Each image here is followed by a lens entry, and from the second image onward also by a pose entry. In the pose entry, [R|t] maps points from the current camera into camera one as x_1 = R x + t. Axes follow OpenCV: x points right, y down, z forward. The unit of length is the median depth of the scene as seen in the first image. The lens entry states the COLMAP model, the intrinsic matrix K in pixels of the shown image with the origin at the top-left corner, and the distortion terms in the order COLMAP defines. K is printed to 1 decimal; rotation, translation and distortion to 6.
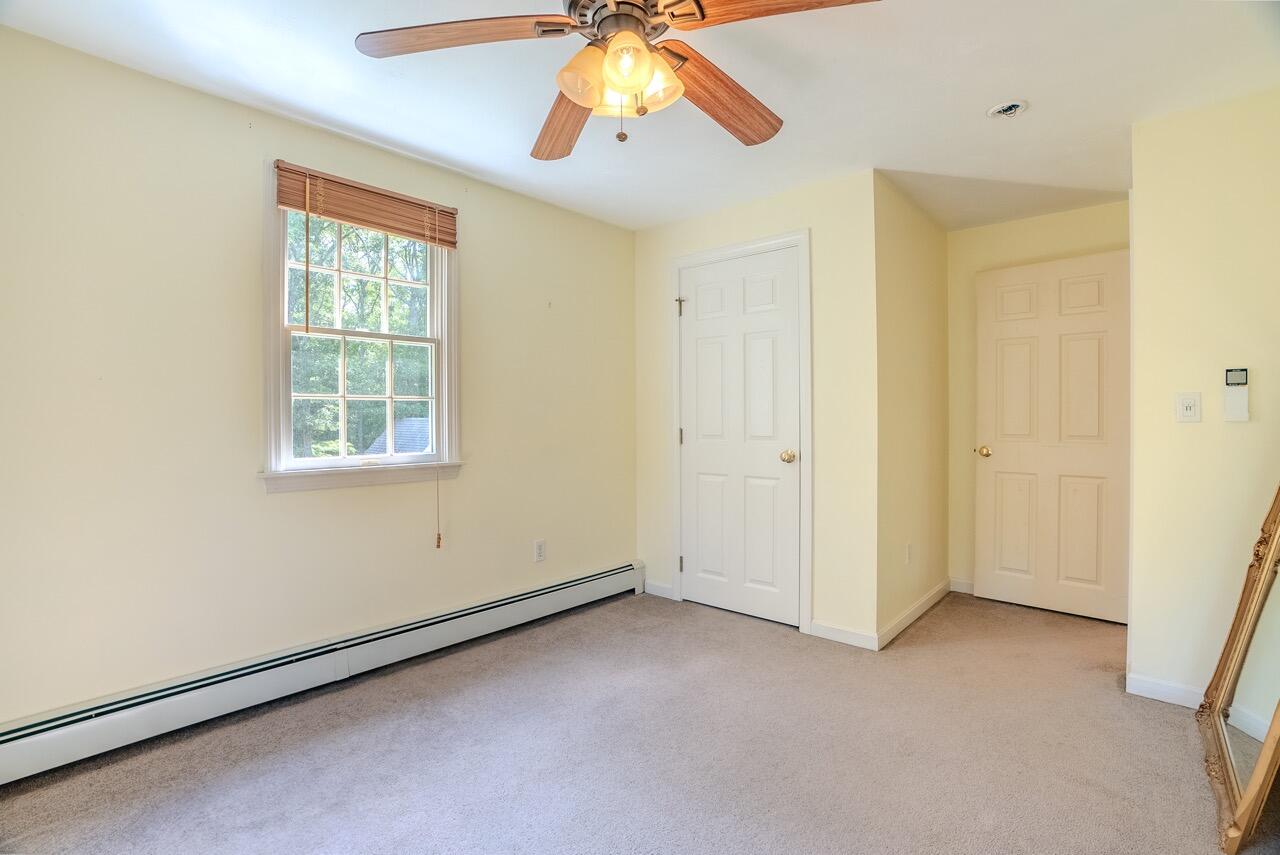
lens RADIAL K [[599.2, 0, 637.3], [0, 599.2, 424.1], [0, 0, 1]] dist [-0.062570, 0.024766]
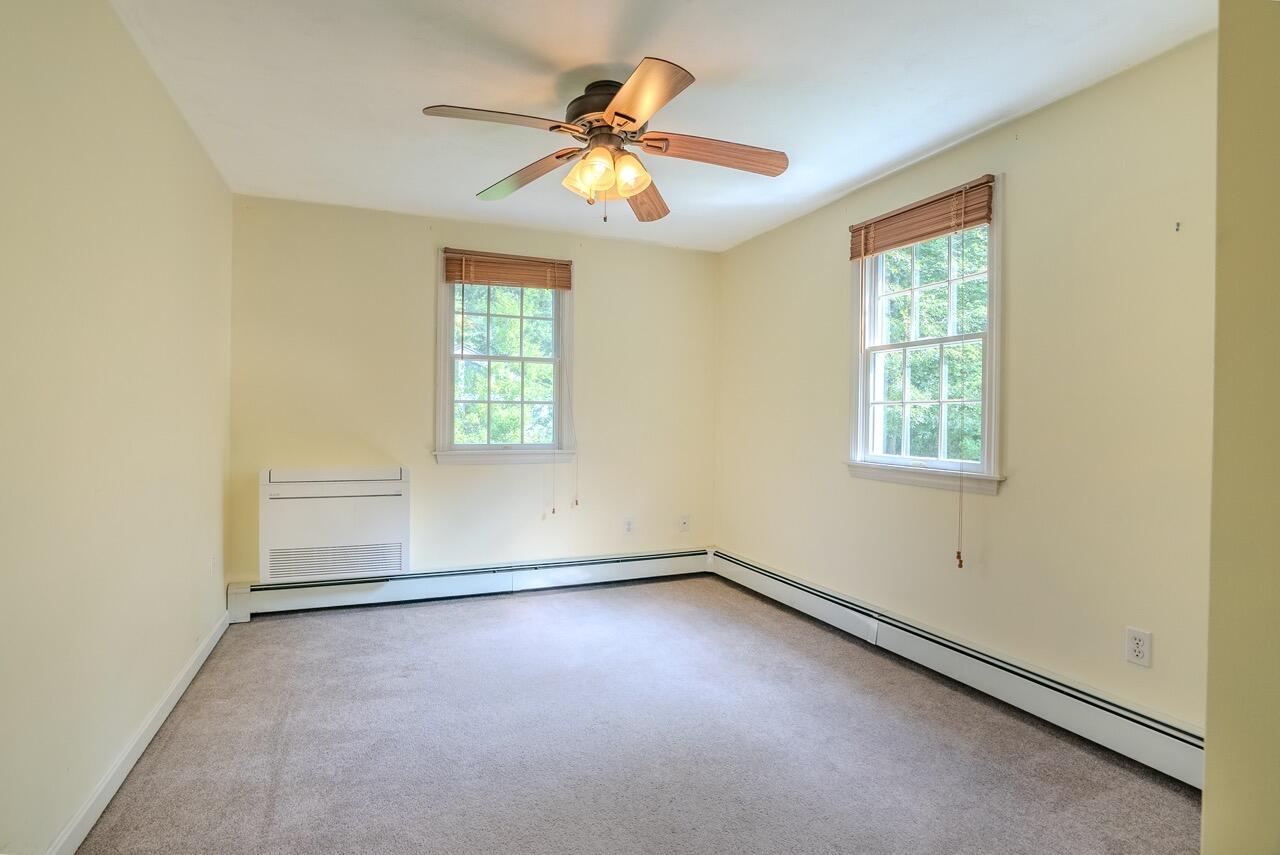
lens RADIAL K [[599.2, 0, 637.3], [0, 599.2, 424.1], [0, 0, 1]] dist [-0.062570, 0.024766]
pose [[-0.379528, 0.013498, -0.925082, 0.687611], [-0.012534, 0.999727, 0.019730, -0.020133], [0.925095, 0.019083, -0.379255, 0.899831]]
